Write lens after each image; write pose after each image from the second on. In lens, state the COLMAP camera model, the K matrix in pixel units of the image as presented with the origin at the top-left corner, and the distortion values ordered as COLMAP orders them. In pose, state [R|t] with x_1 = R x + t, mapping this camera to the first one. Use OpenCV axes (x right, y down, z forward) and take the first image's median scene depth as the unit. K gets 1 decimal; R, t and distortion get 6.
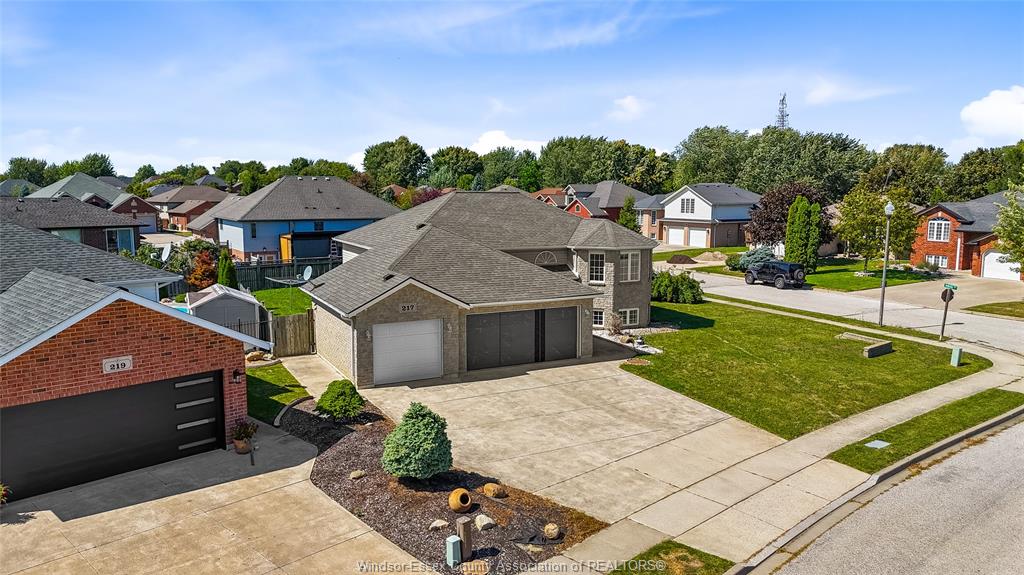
lens RADIAL K [[757.0, 0, 512.0], [0, 757.0, 287.5], [0, 0, 1]] dist [0.081669, -0.092372]
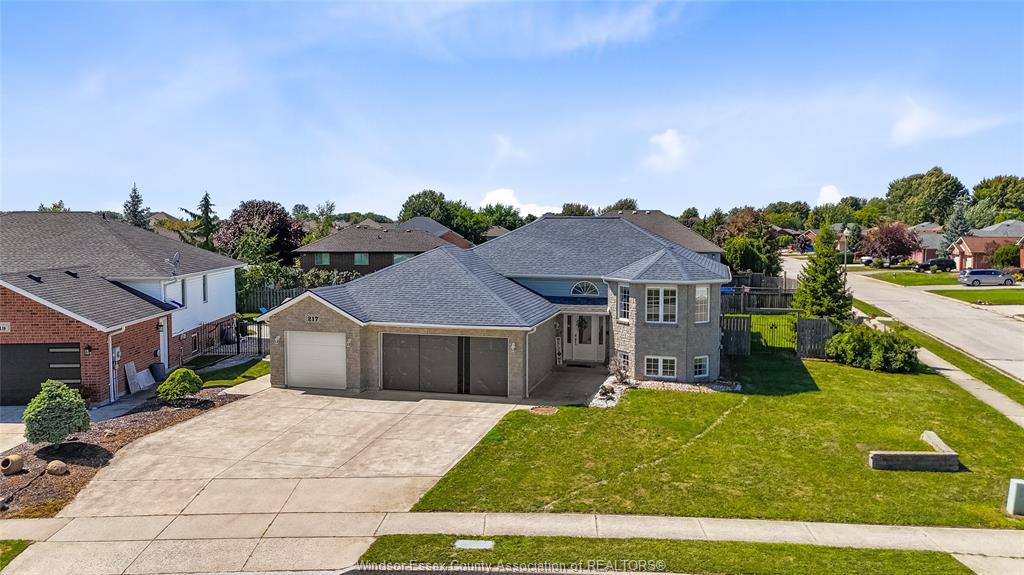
lens RADIAL K [[757.0, 0, 512.0], [0, 757.0, 287.5], [0, 0, 1]] dist [0.081669, -0.092372]
pose [[0.740987, 0.052952, -0.669428, 0.701041], [-0.089308, 0.995802, -0.020086, -0.018468], [0.665554, 0.074669, 0.742605, 0.340902]]
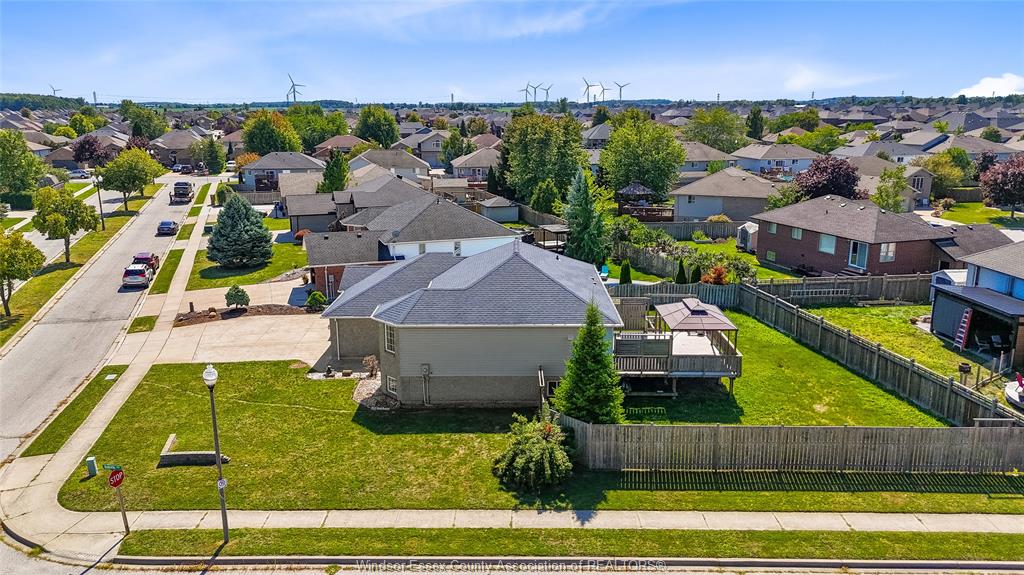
lens RADIAL K [[757.0, 0, 512.0], [0, 757.0, 287.5], [0, 0, 1]] dist [0.081669, -0.092372]
pose [[-0.450493, 0.197585, -0.870641, 1.187674], [-0.121616, 0.952530, 0.279097, -0.476569], [0.884458, 0.231615, -0.405079, 1.877169]]
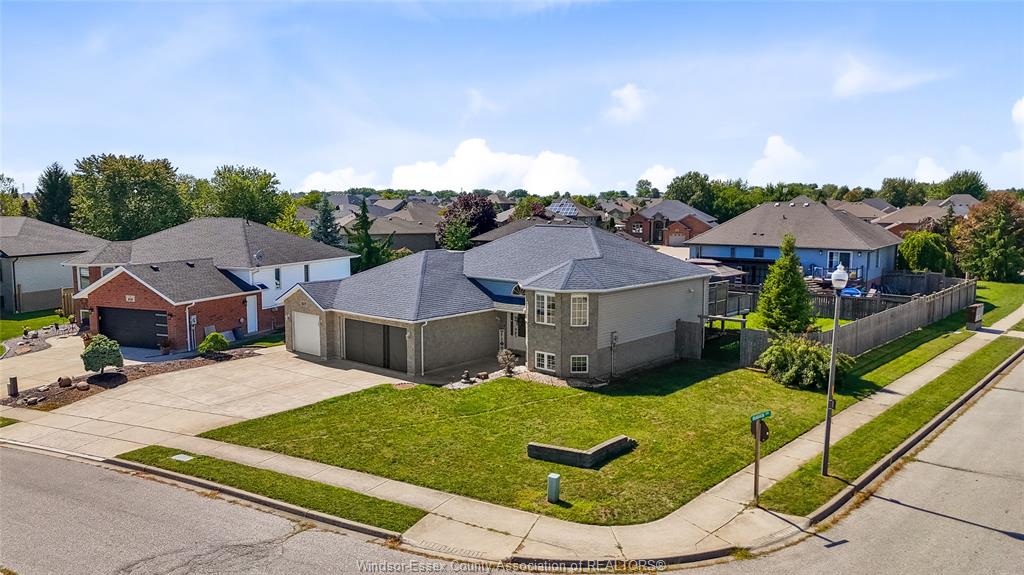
lens RADIAL K [[757.0, 0, 512.0], [0, 757.0, 287.5], [0, 0, 1]] dist [0.081669, -0.092372]
pose [[0.362983, 0.105109, -0.925849, 1.226858], [-0.121215, 0.990501, 0.064926, -0.133406], [0.923878, 0.088660, 0.372276, 0.726174]]
